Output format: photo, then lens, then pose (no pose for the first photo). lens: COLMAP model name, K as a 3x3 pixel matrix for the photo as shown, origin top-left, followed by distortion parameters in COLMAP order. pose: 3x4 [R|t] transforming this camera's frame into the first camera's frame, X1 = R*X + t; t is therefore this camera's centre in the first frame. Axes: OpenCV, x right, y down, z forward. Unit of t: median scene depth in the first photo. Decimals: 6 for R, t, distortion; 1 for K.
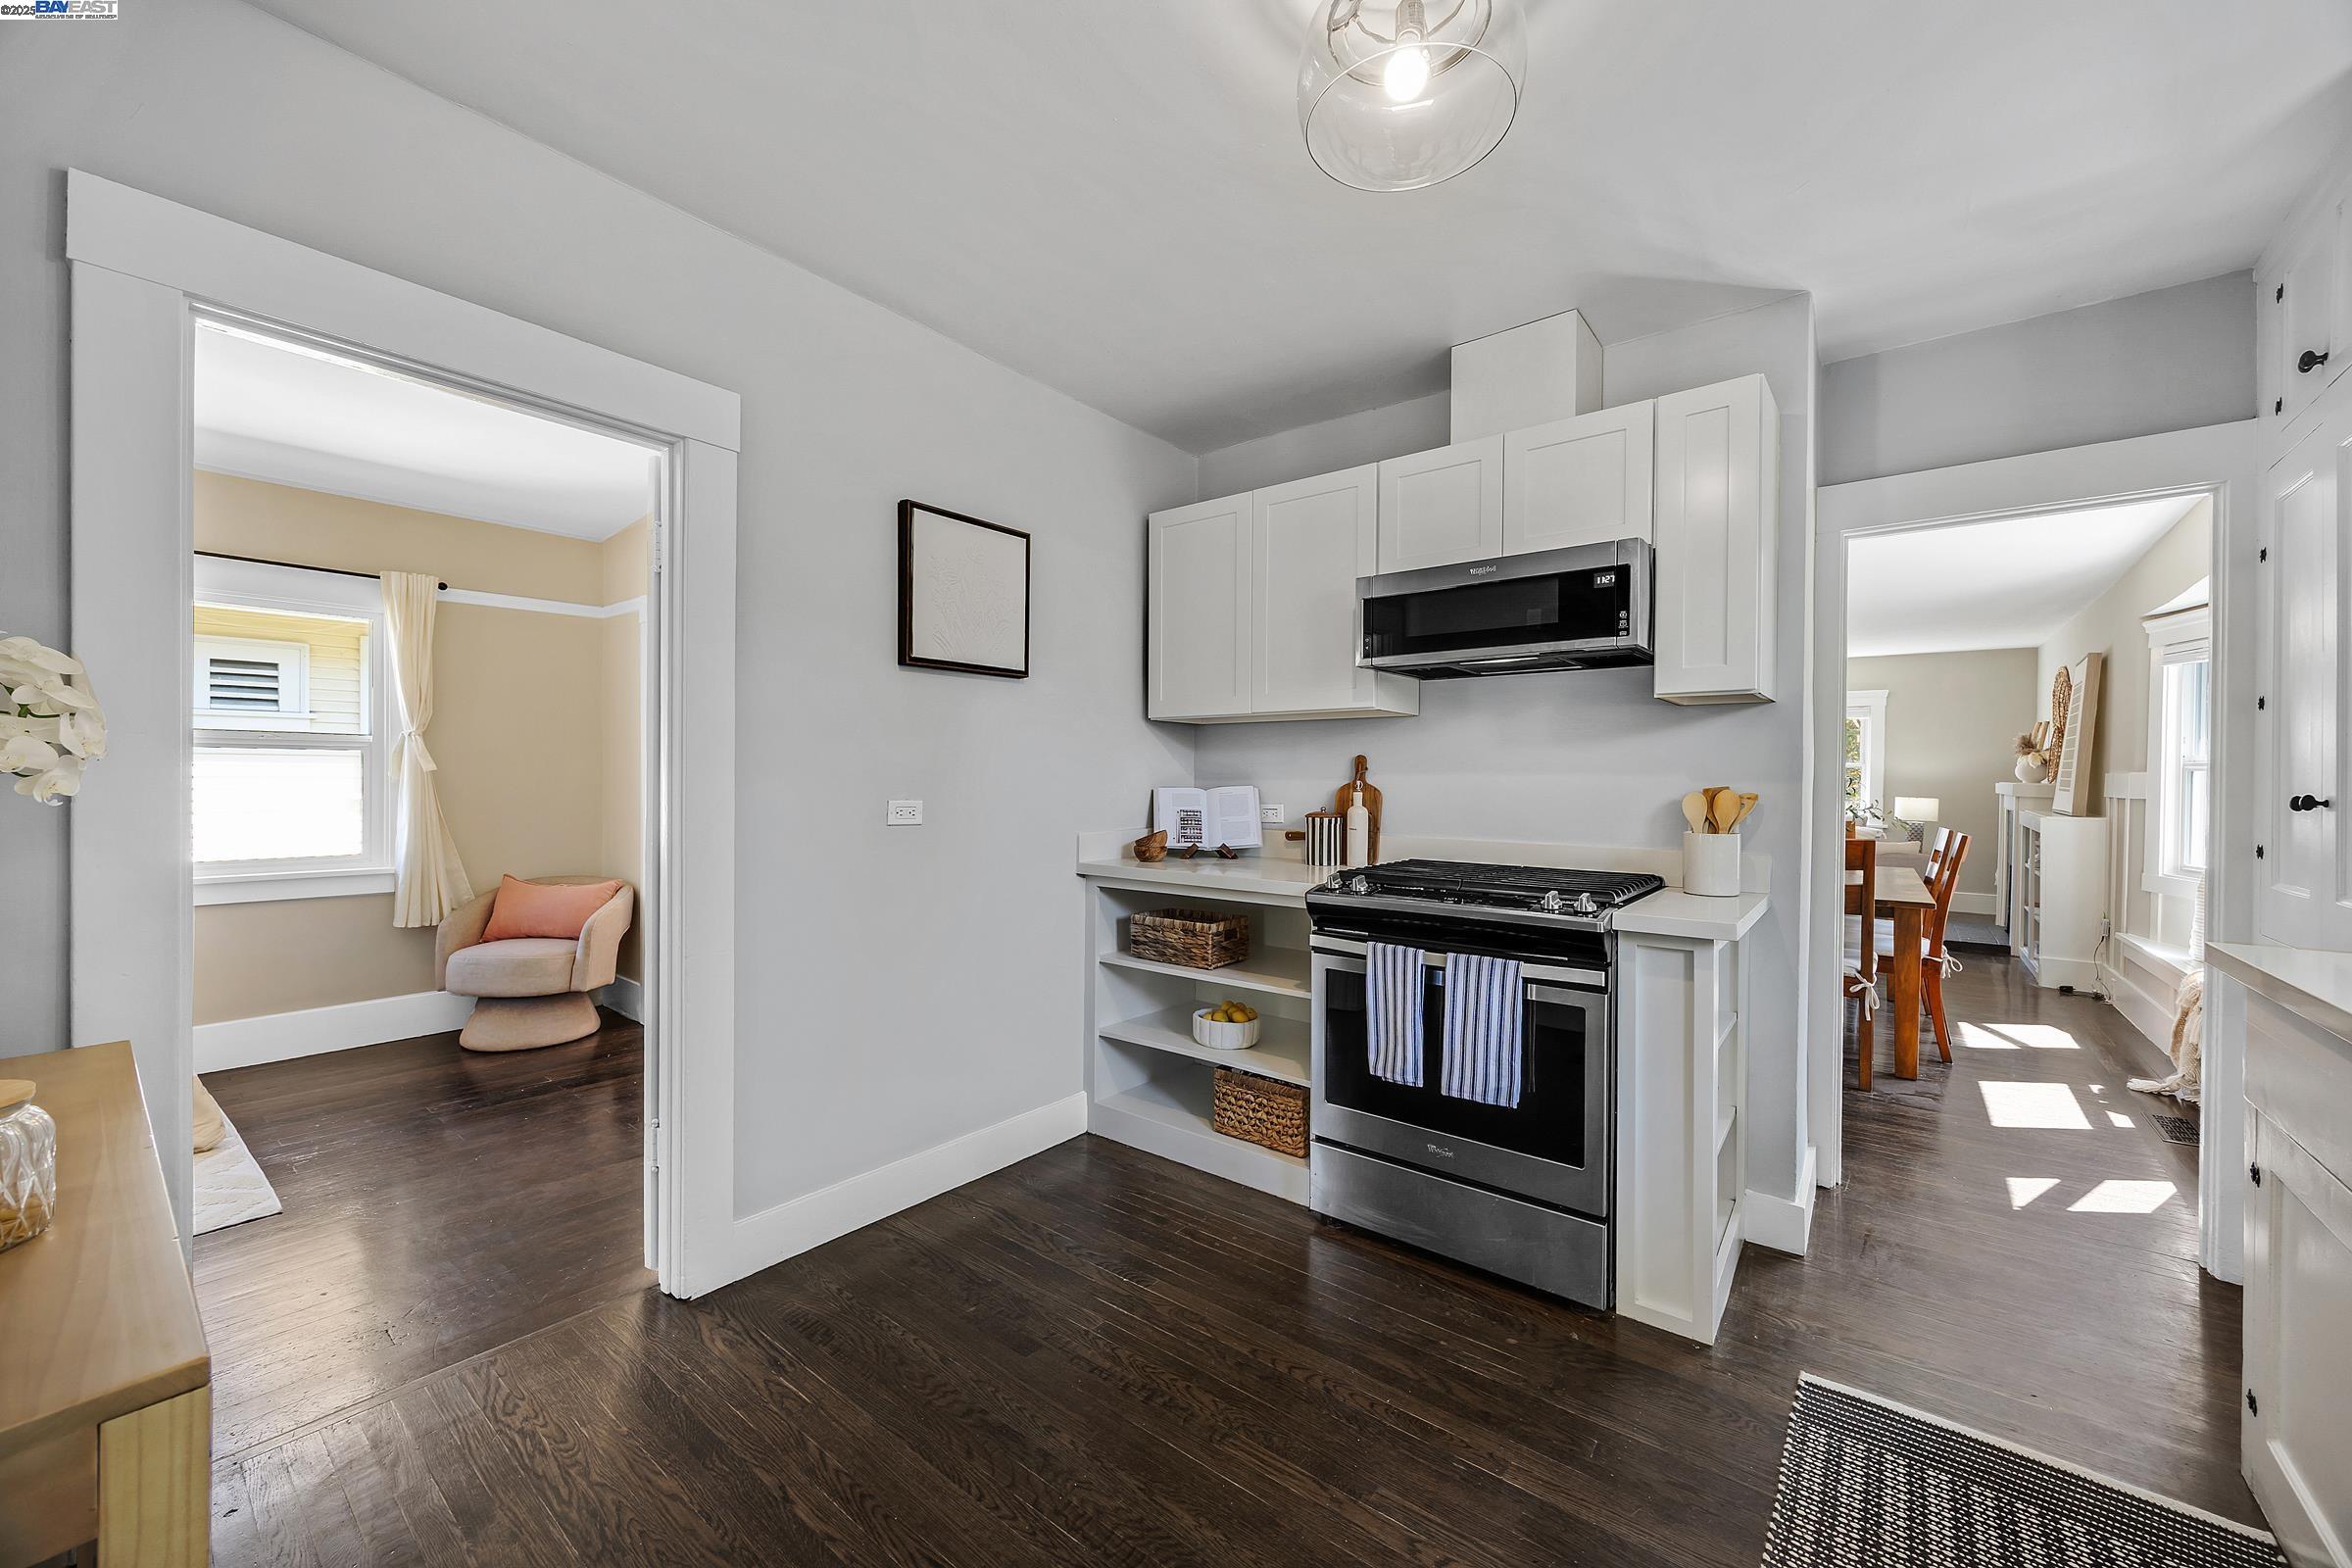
lens RADIAL K [[905.0, 0, 1183.7], [0, 905.0, 780.9], [0, 0, 1]] dist [0.003481, 0.000387]
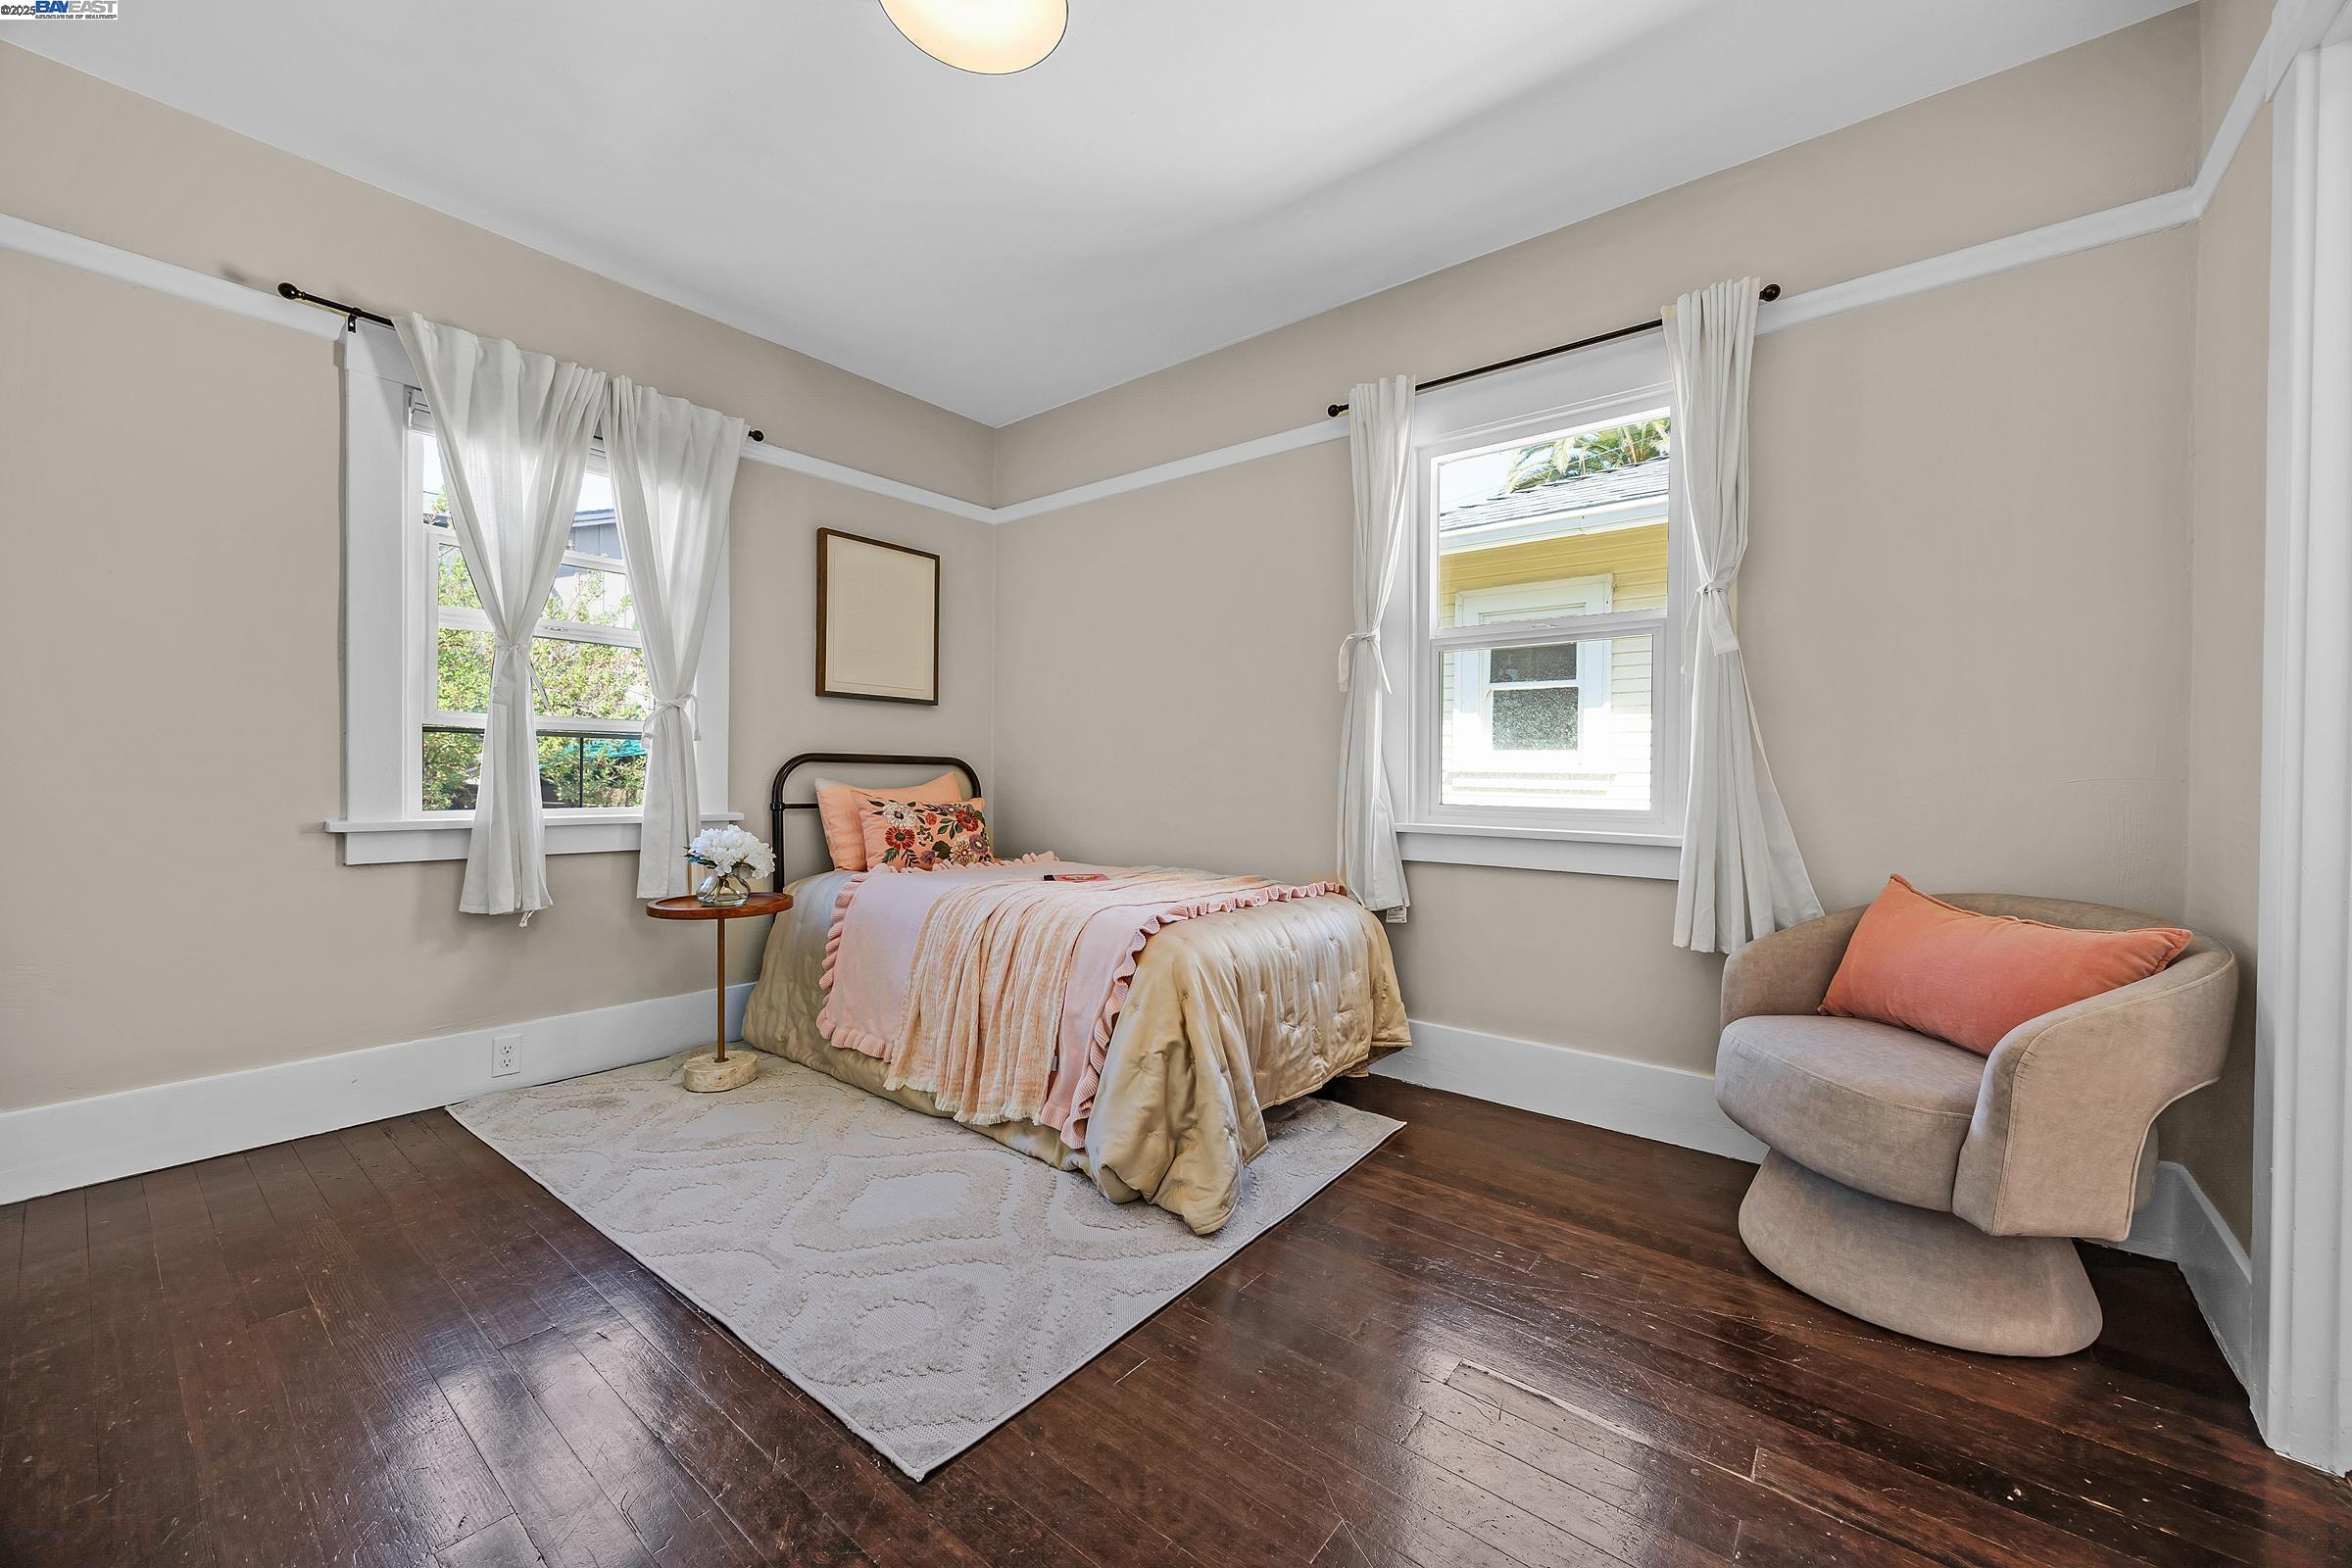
lens RADIAL K [[905.0, 0, 1176.2], [0, 905.0, 774.2], [0, 0, 1]] dist [0.003481, 0.000387]
pose [[-0.016226, -0.008557, -0.999832, -0.445871], [-0.010148, 0.999913, -0.008393, 0.093259], [0.999817, 0.010010, -0.016311, 0.993807]]
